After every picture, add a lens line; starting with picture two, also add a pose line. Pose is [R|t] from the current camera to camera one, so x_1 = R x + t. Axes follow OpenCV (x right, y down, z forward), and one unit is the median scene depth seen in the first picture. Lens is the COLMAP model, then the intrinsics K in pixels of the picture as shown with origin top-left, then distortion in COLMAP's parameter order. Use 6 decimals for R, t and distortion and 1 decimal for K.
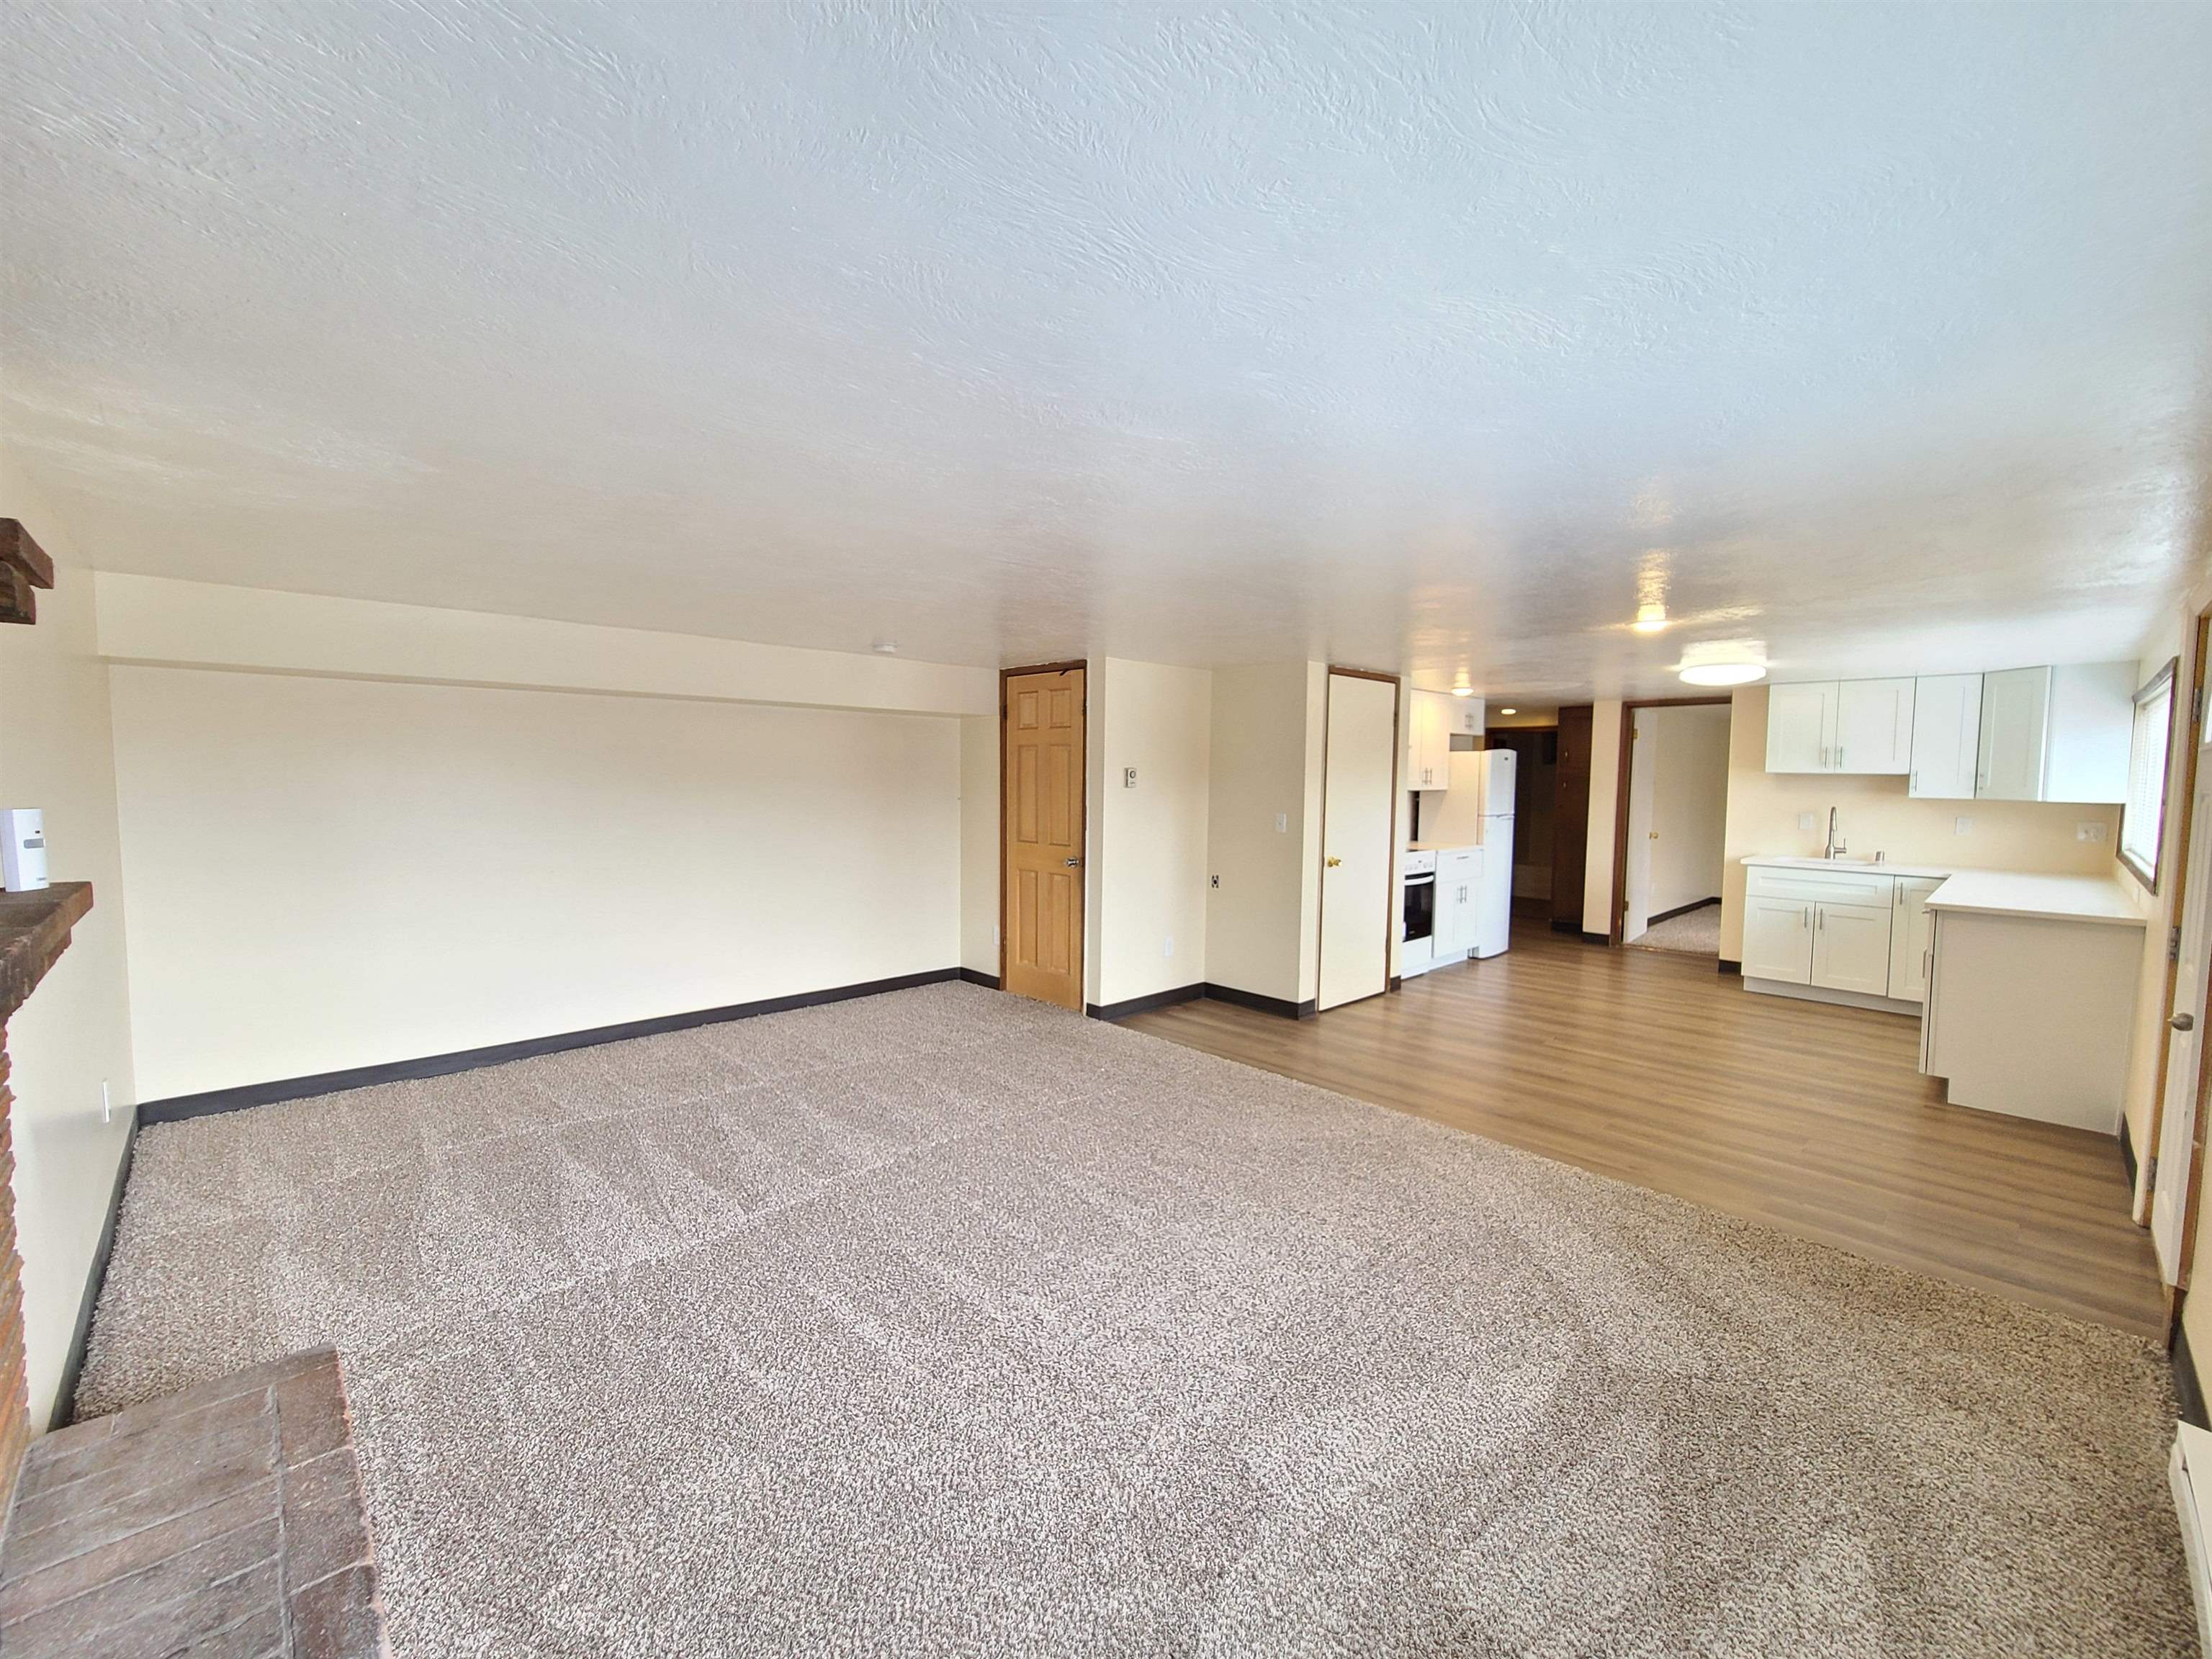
lens RADIAL K [[901.8, 0, 1112.9], [0, 901.8, 835.3], [0, 0, 1]] dist [-0.002111, 0.000539]
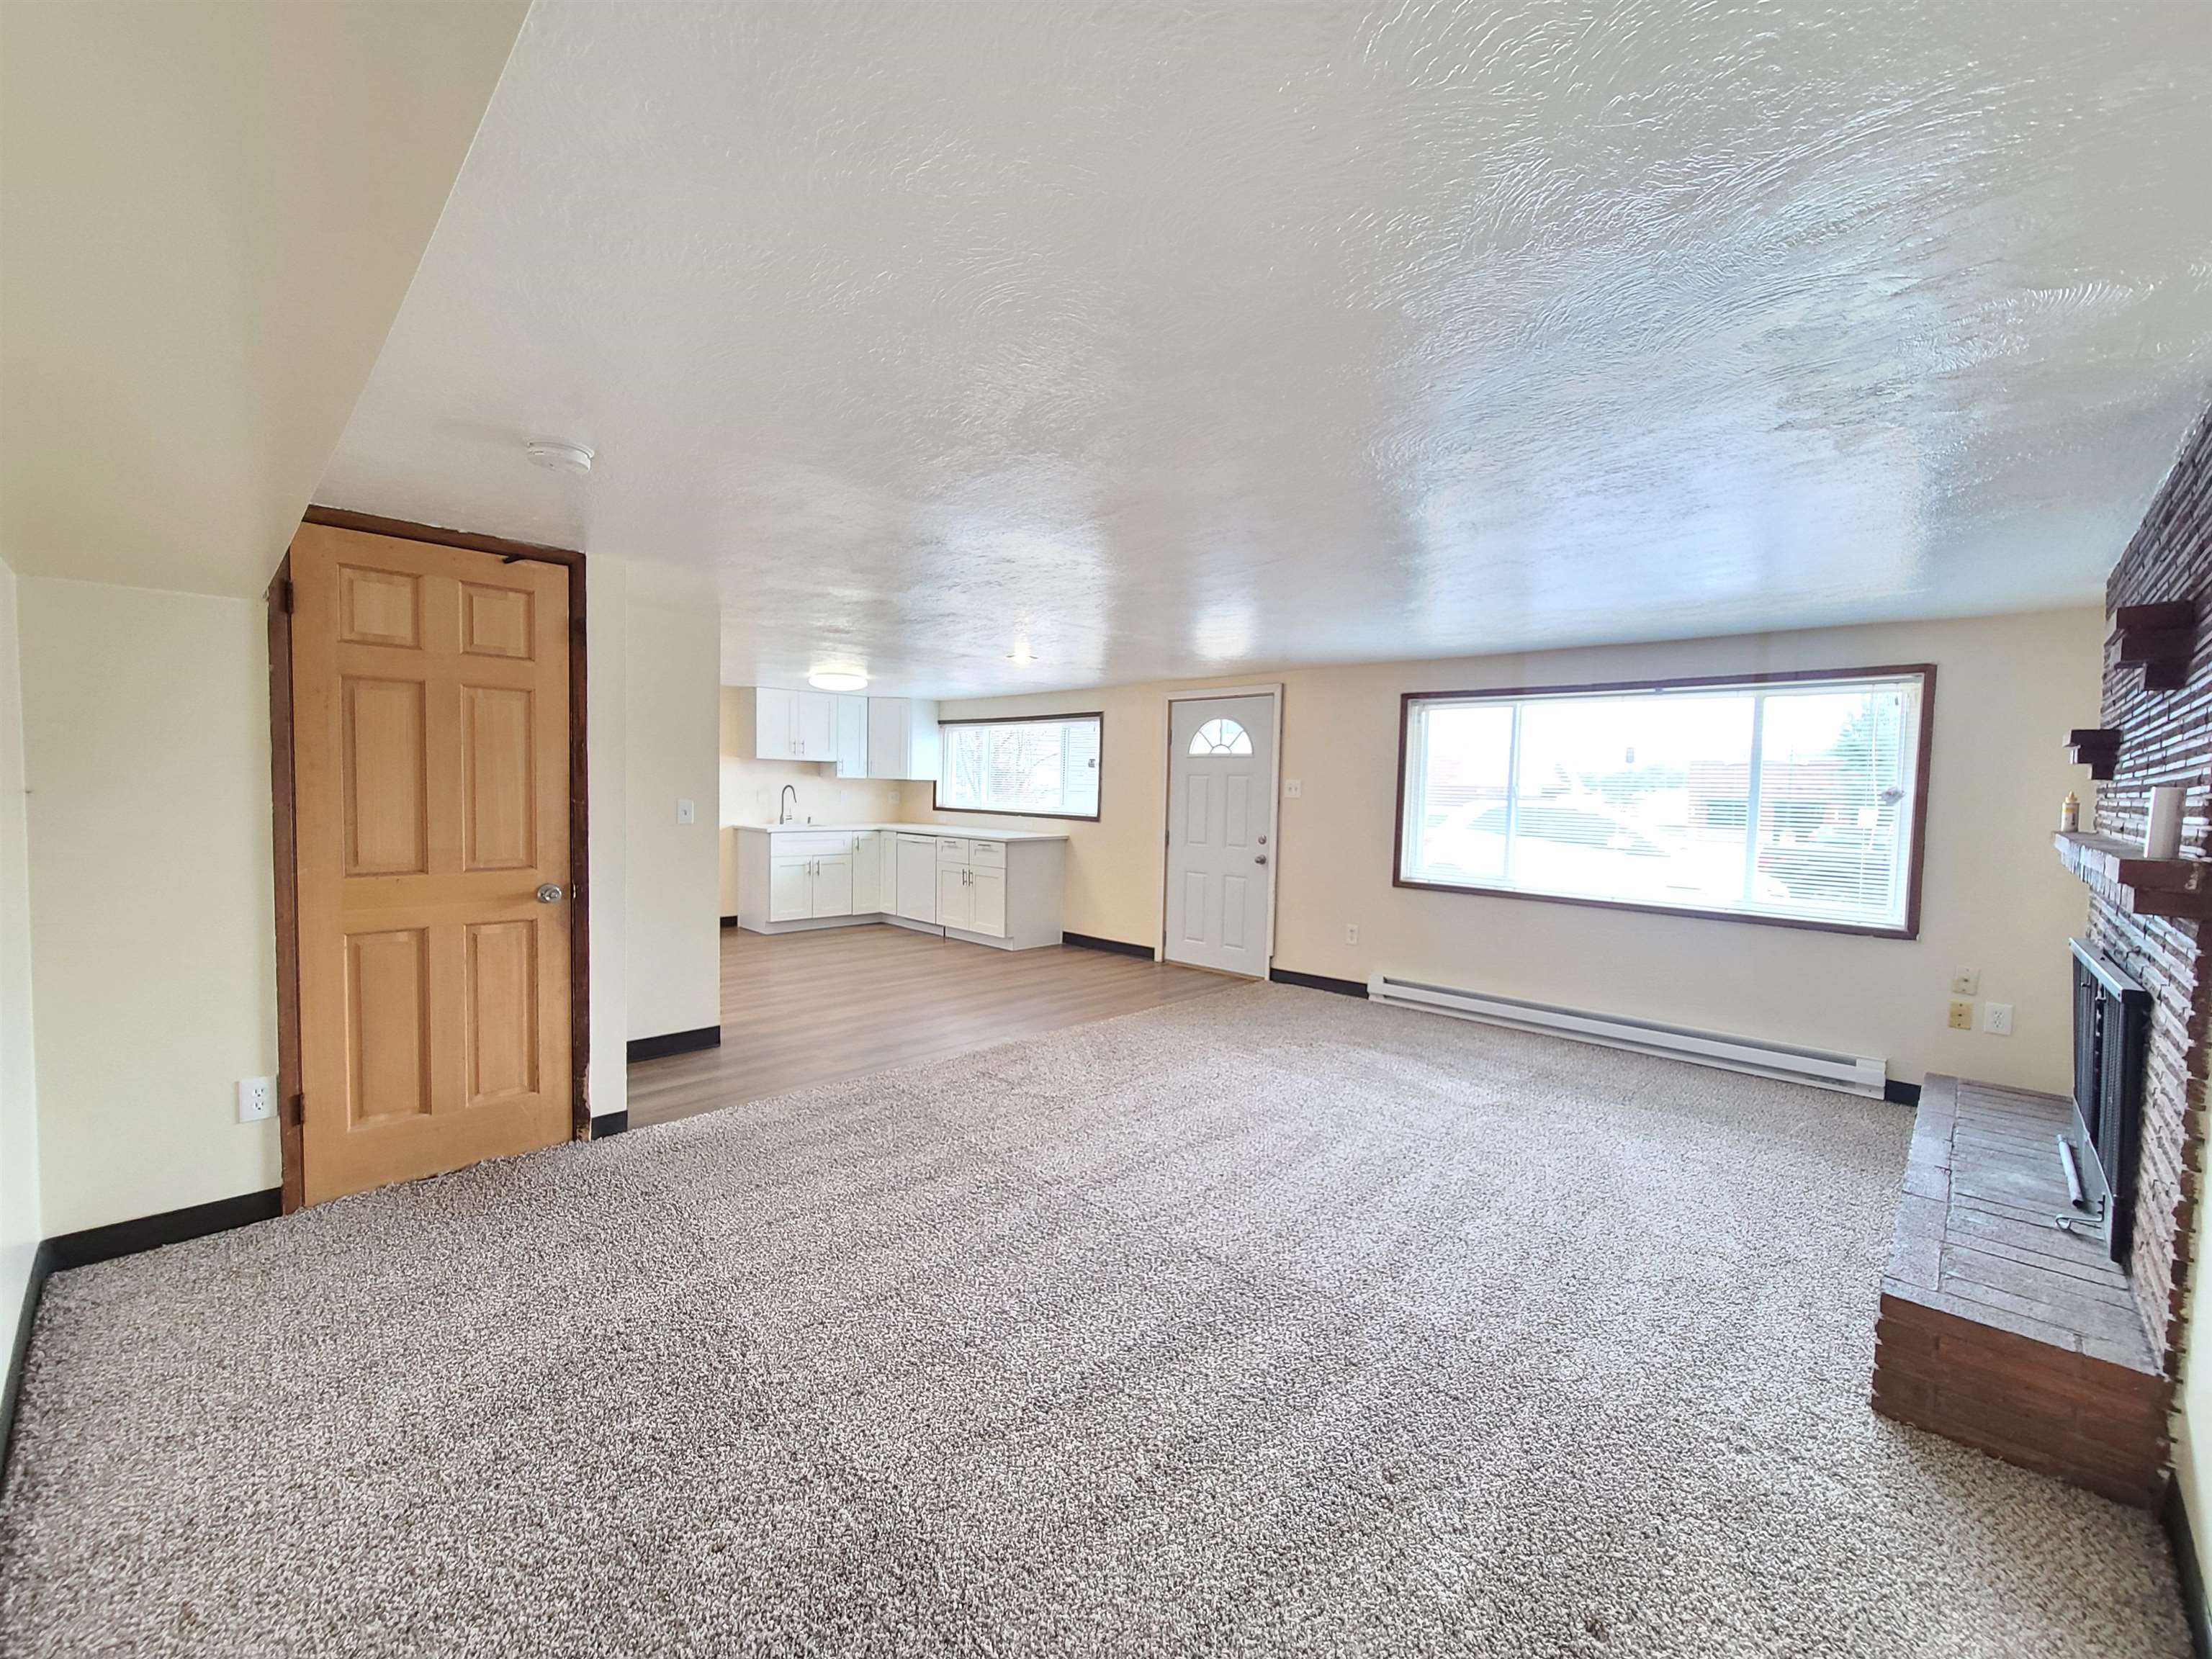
lens RADIAL K [[901.8, 0, 1111.3], [0, 901.8, 833.0], [0, 0, 1]] dist [-0.002111, 0.000539]
pose [[-0.028440, -0.065554, 0.997444, -0.604407], [0.048361, 0.996589, 0.066876, -0.029734], [-0.998425, 0.050140, -0.025172, 0.620628]]
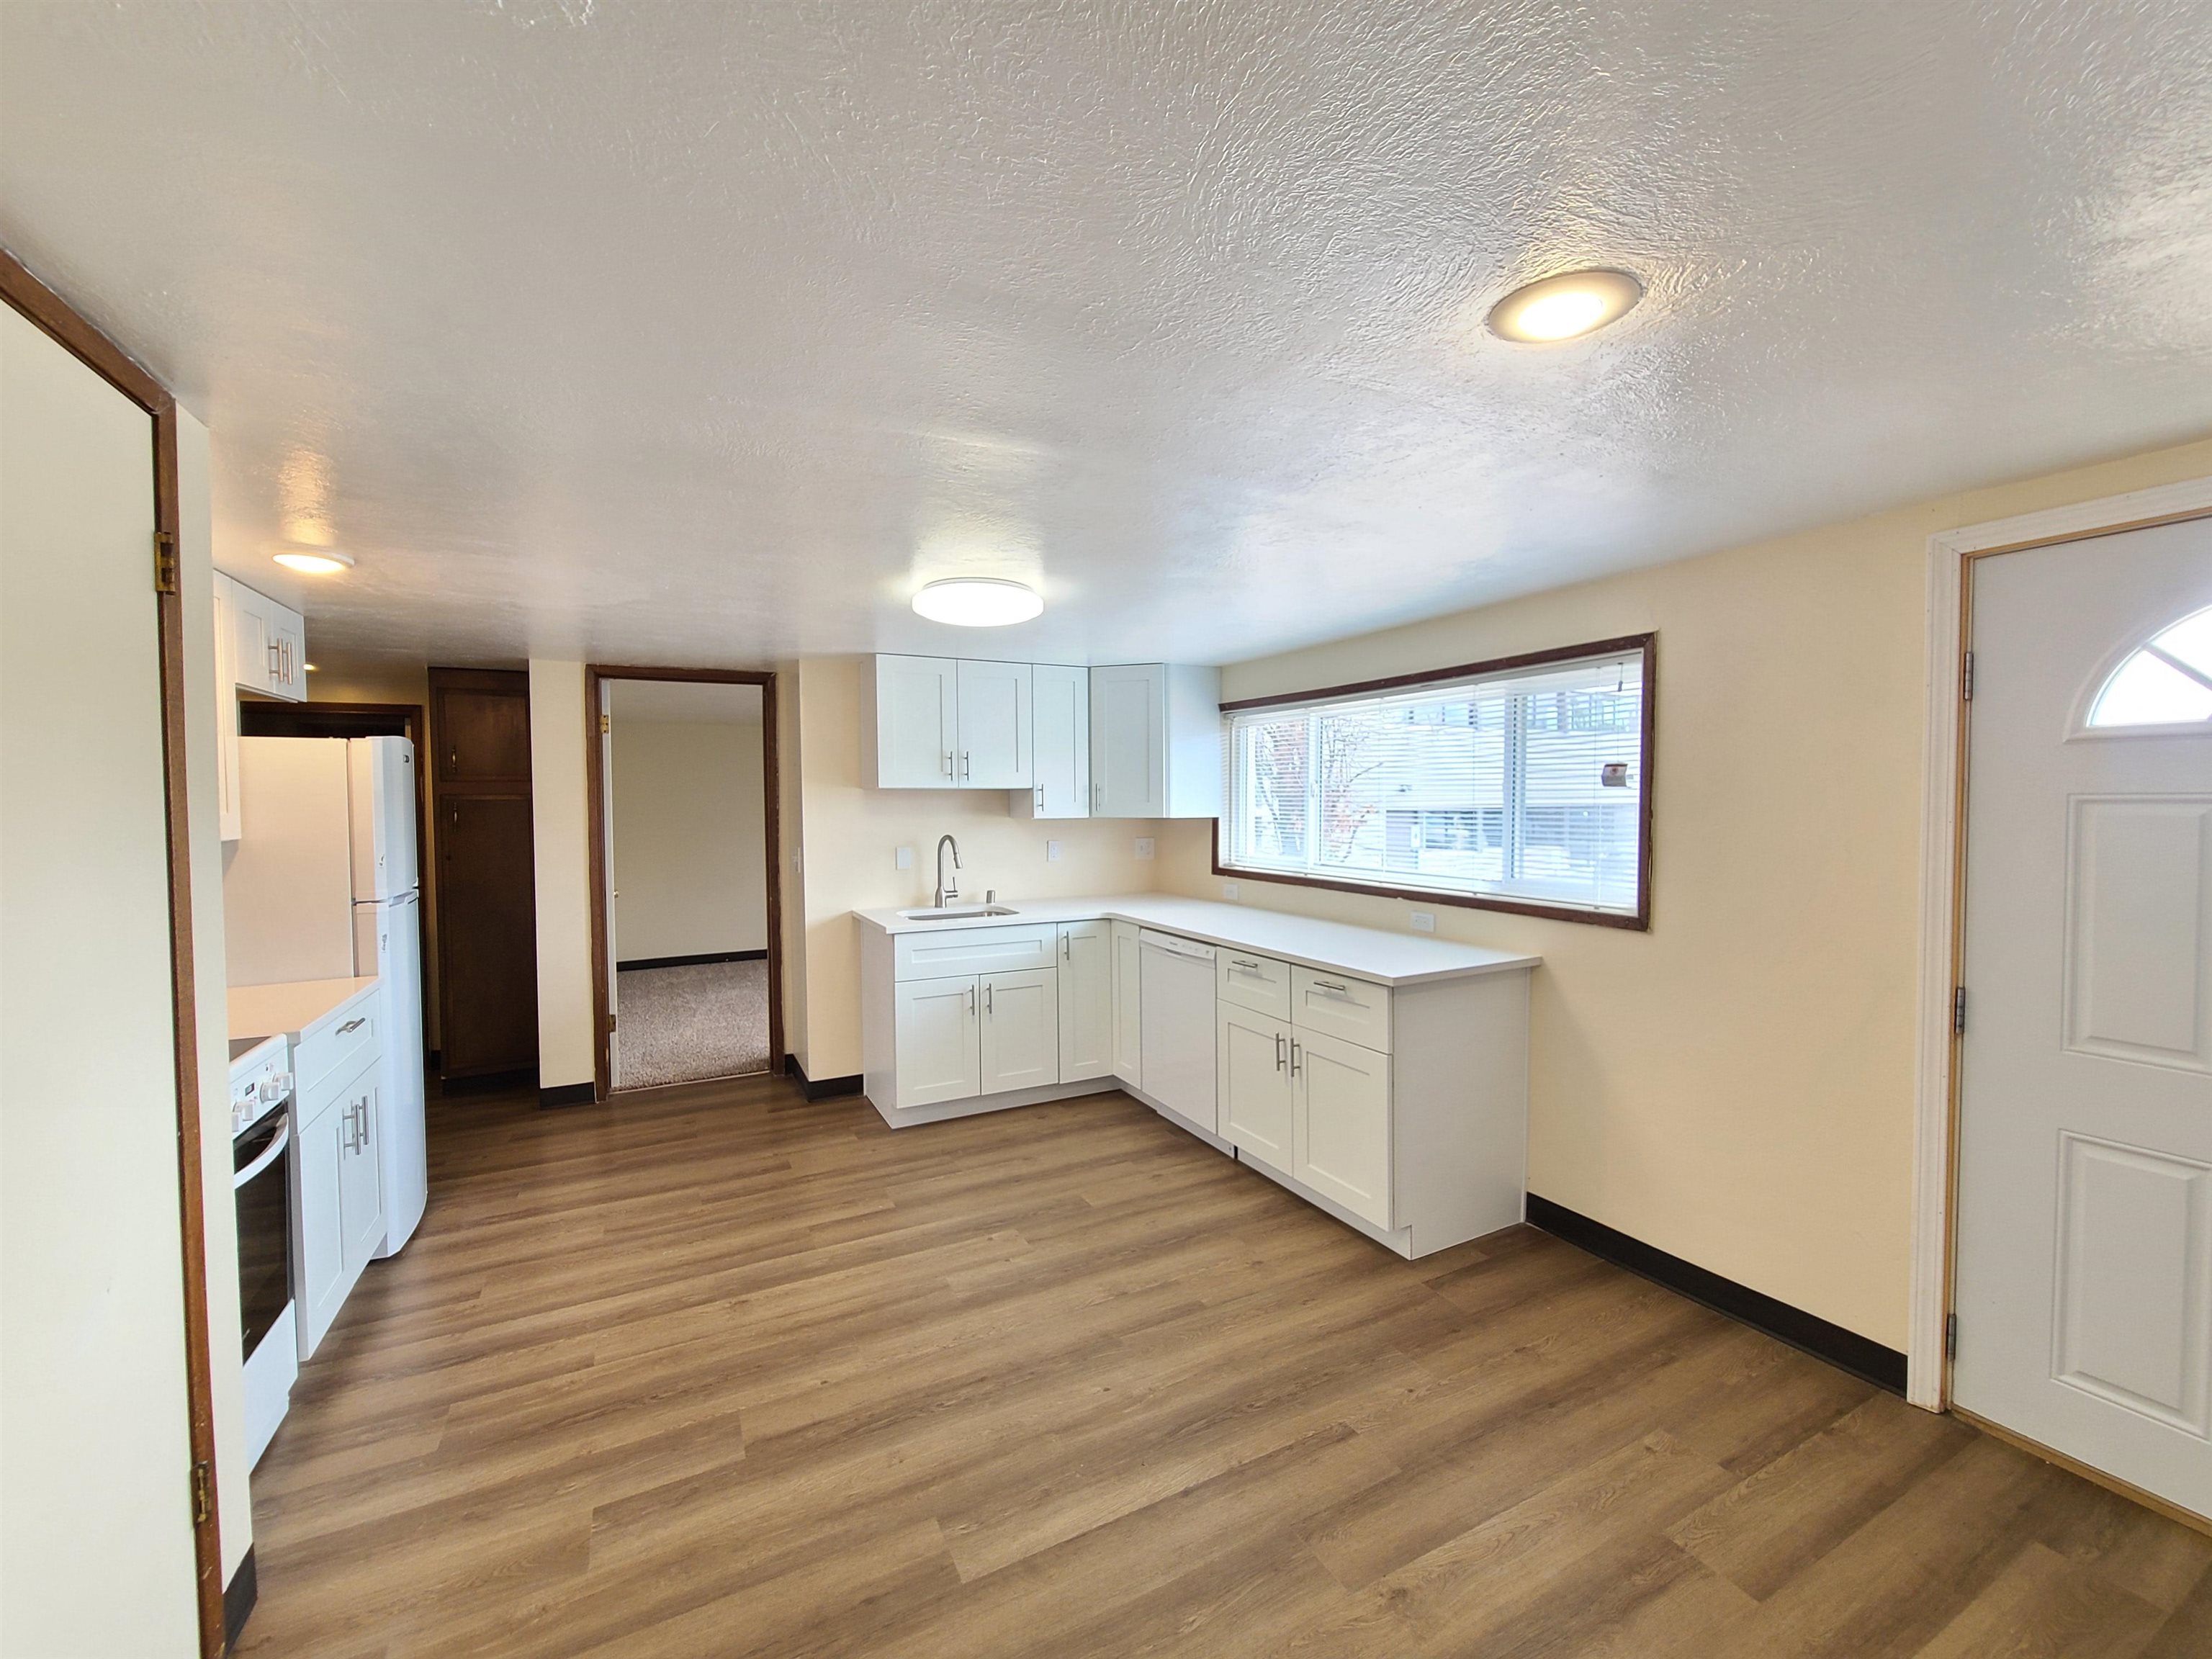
lens RADIAL K [[901.8, 0, 1116.7], [0, 901.8, 828.0], [0, 0, 1]] dist [-0.002111, 0.000539]
pose [[0.281818, -0.042709, 0.958517, 0.162049], [0.077306, 0.996772, 0.021684, -0.046964], [-0.956348, 0.067988, 0.284210, 0.735228]]
